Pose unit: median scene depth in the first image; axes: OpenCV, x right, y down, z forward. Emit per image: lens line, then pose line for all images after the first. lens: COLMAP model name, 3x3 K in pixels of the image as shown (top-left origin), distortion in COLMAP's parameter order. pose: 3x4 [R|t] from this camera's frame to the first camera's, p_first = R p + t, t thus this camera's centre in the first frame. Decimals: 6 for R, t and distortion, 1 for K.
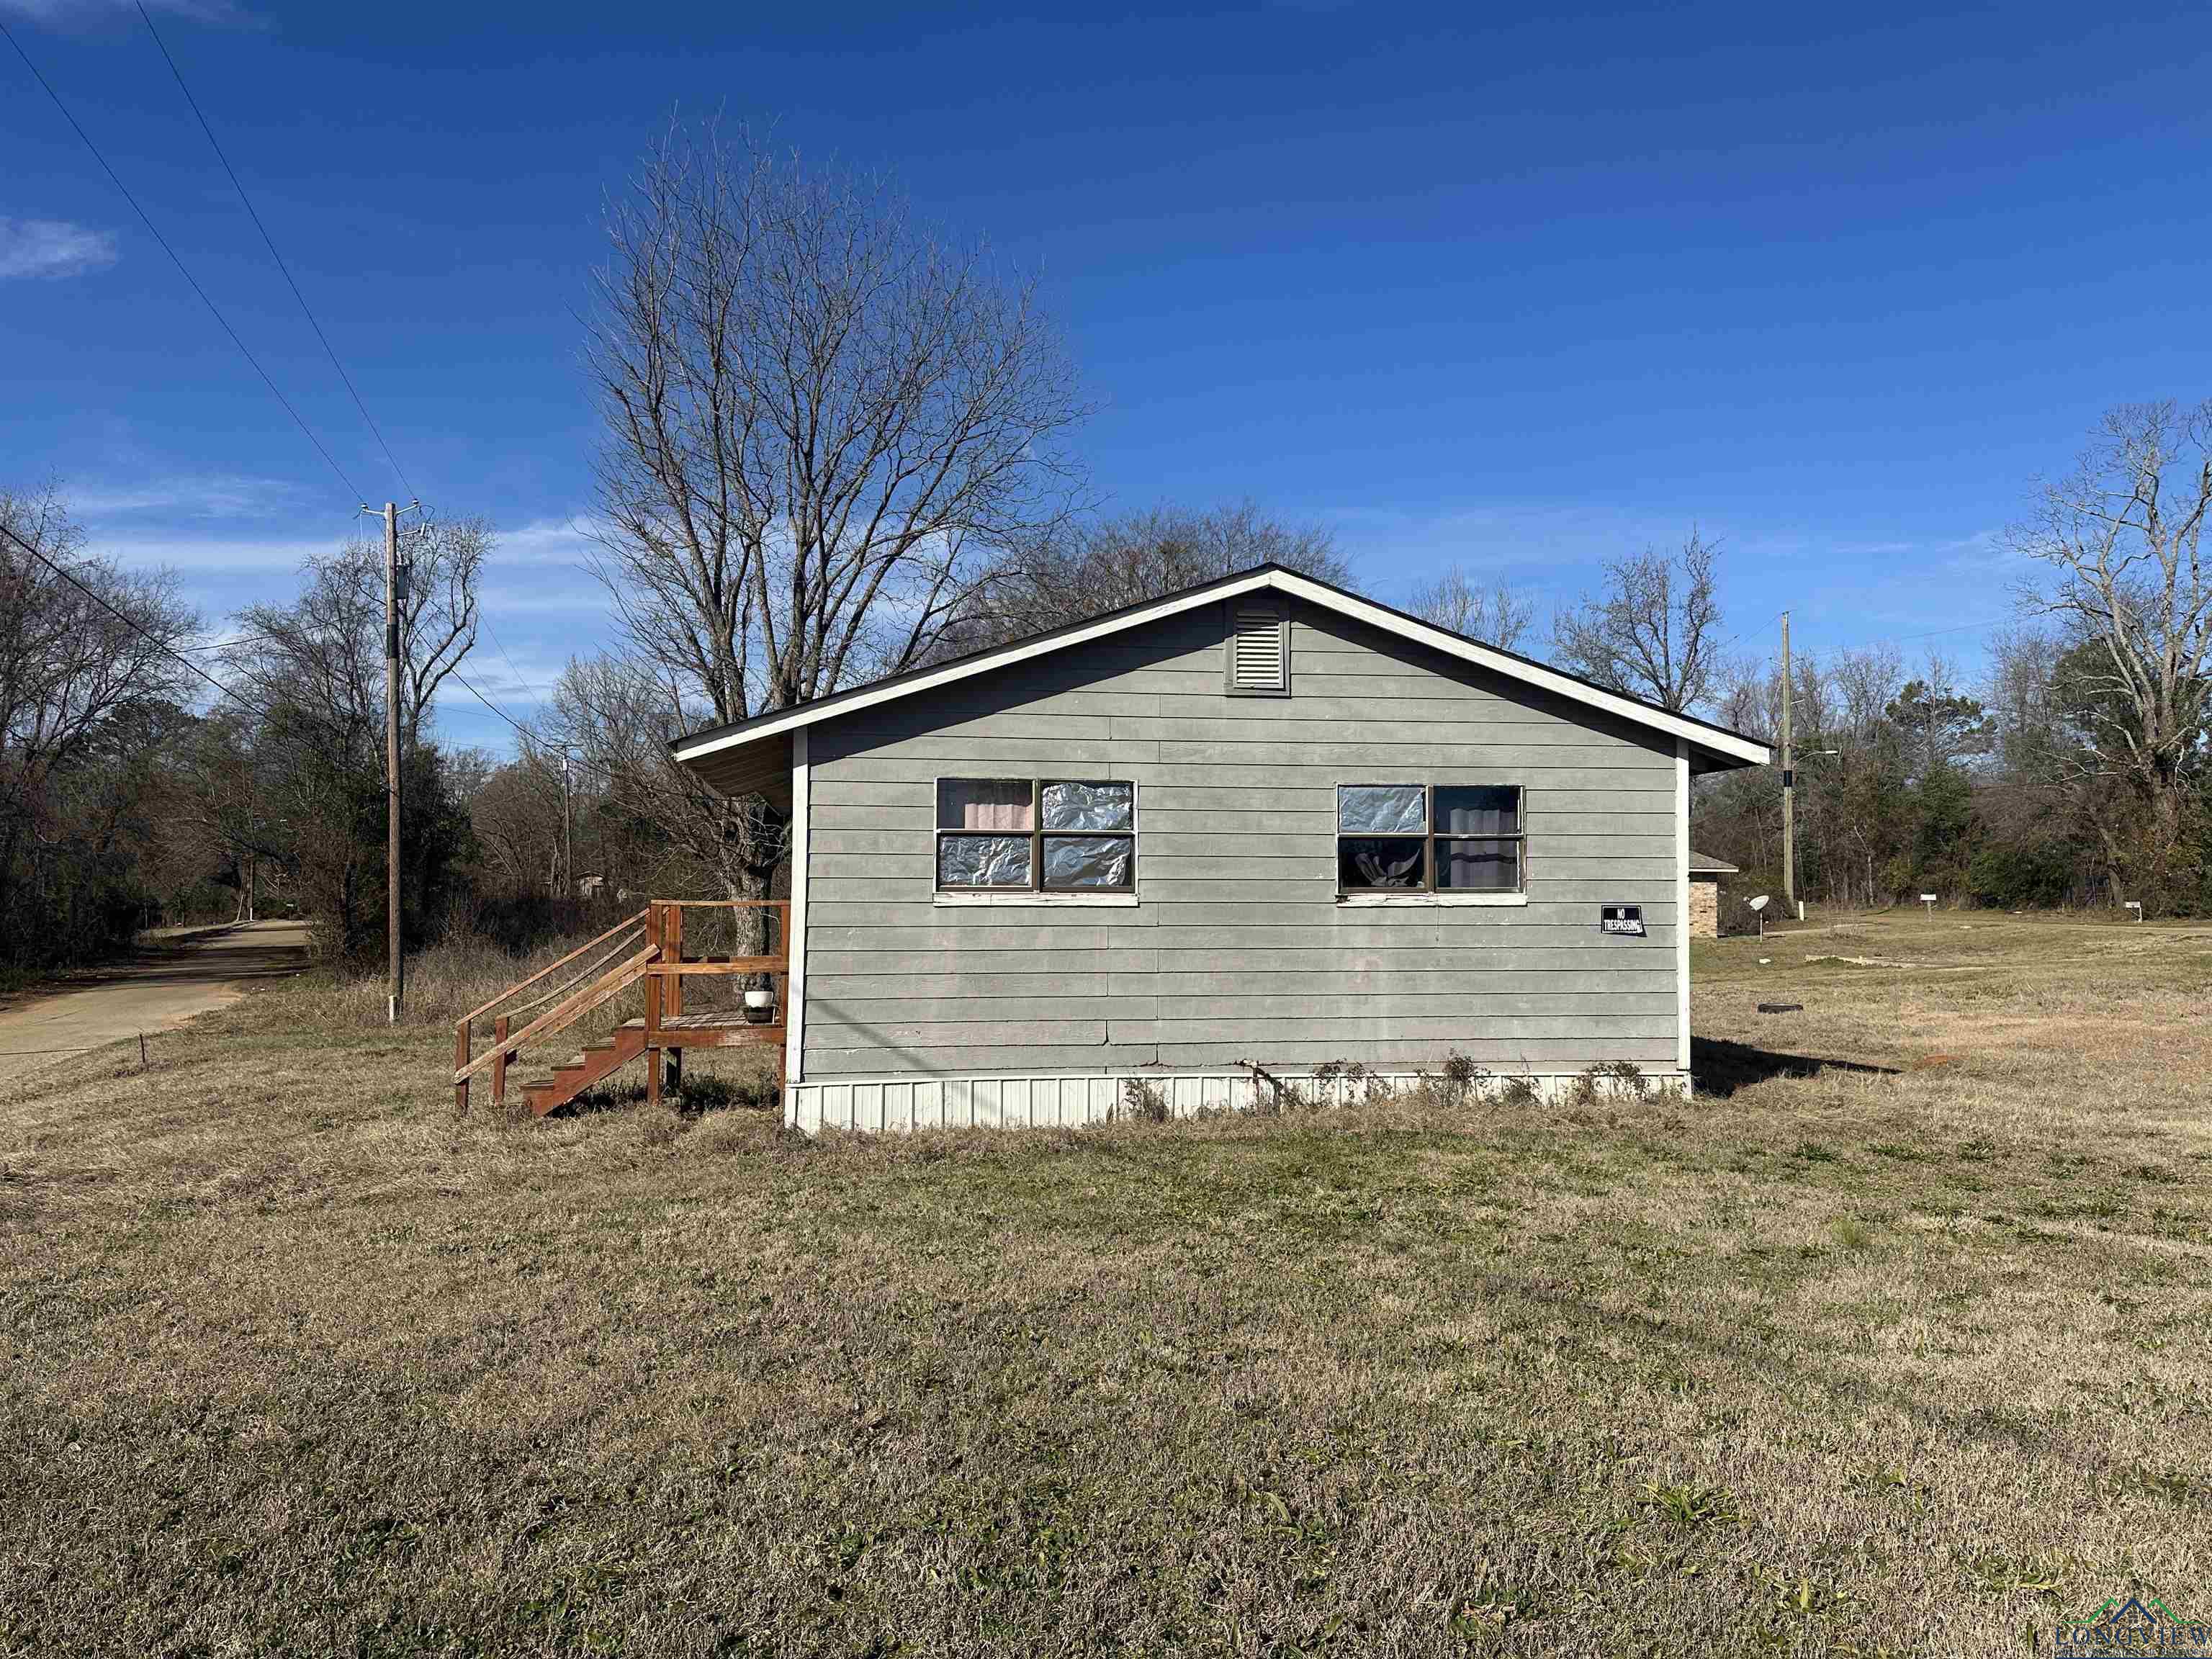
lens RADIAL K [[1550.7, 0, 1098.0], [0, 1550.7, 823.1], [0, 0, 1]] dist [0.023275, -0.001906]
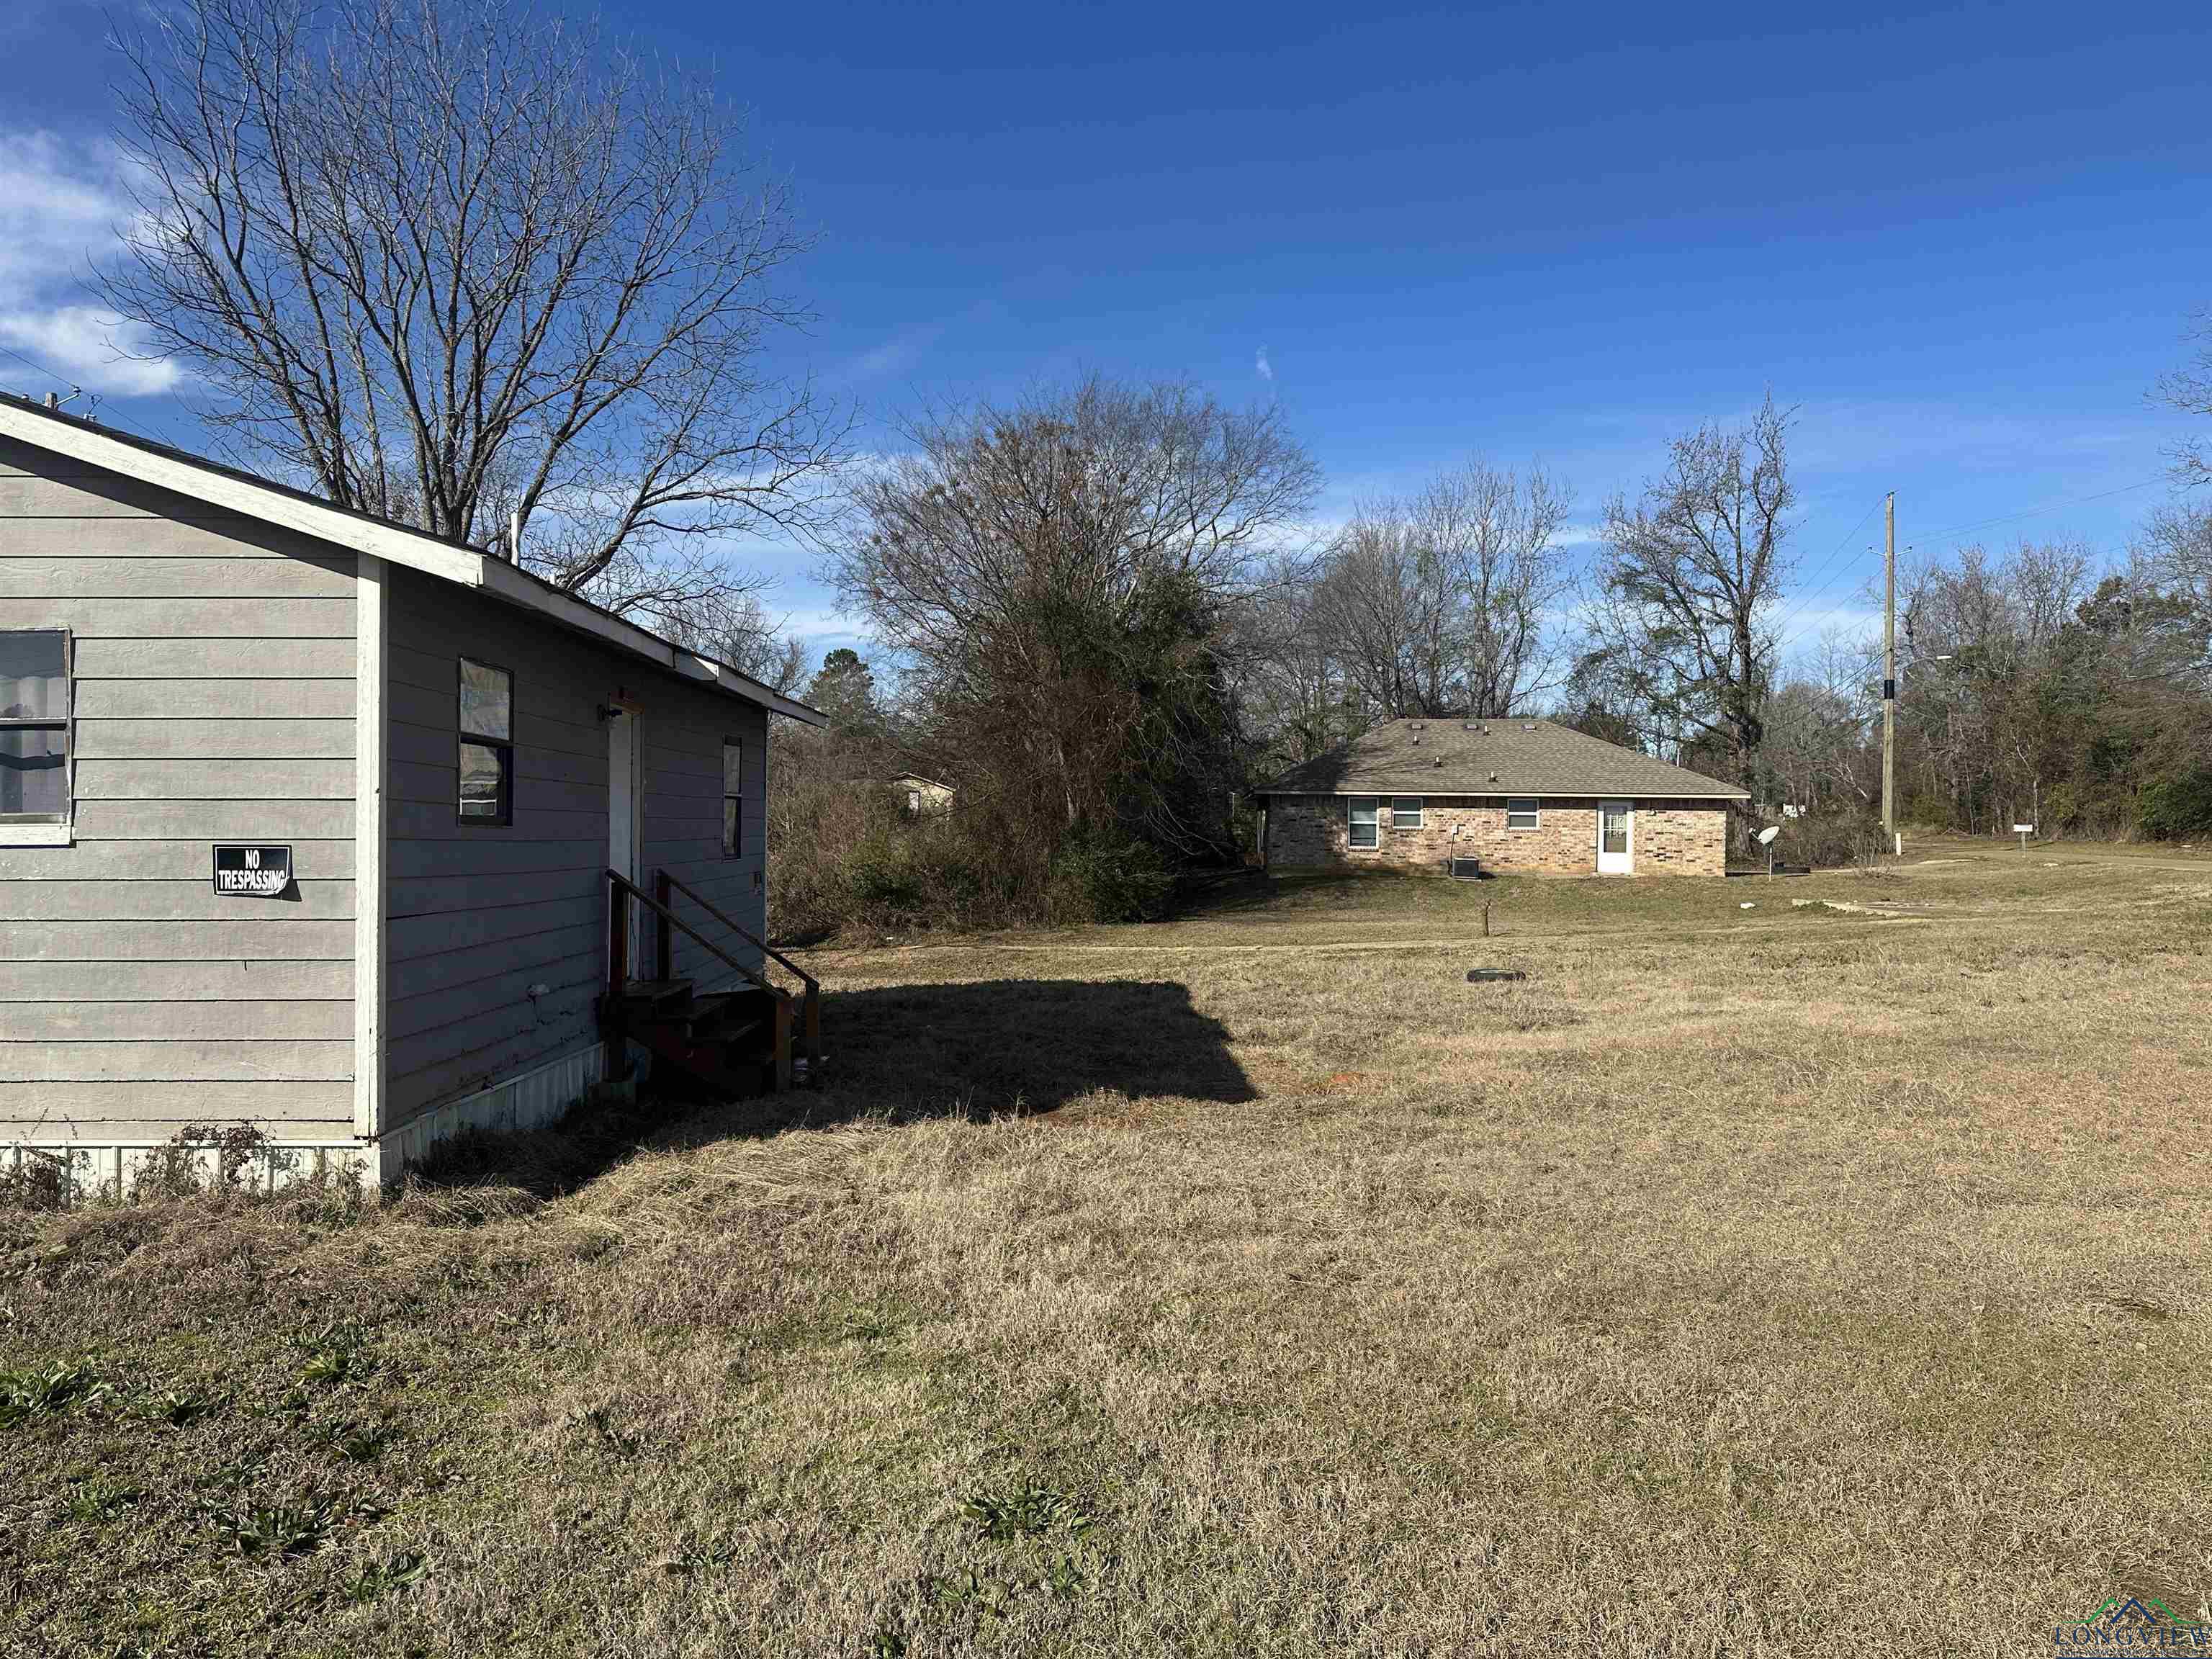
lens RADIAL K [[1550.7, 0, 1112.4], [0, 1550.7, 841.5], [0, 0, 1]] dist [0.023275, -0.001906]
pose [[0.990925, 0.000610, -0.134416, 0.713173], [0.006884, 0.998447, 0.055284, 0.022779], [0.134241, -0.055707, 0.989382, 0.483673]]
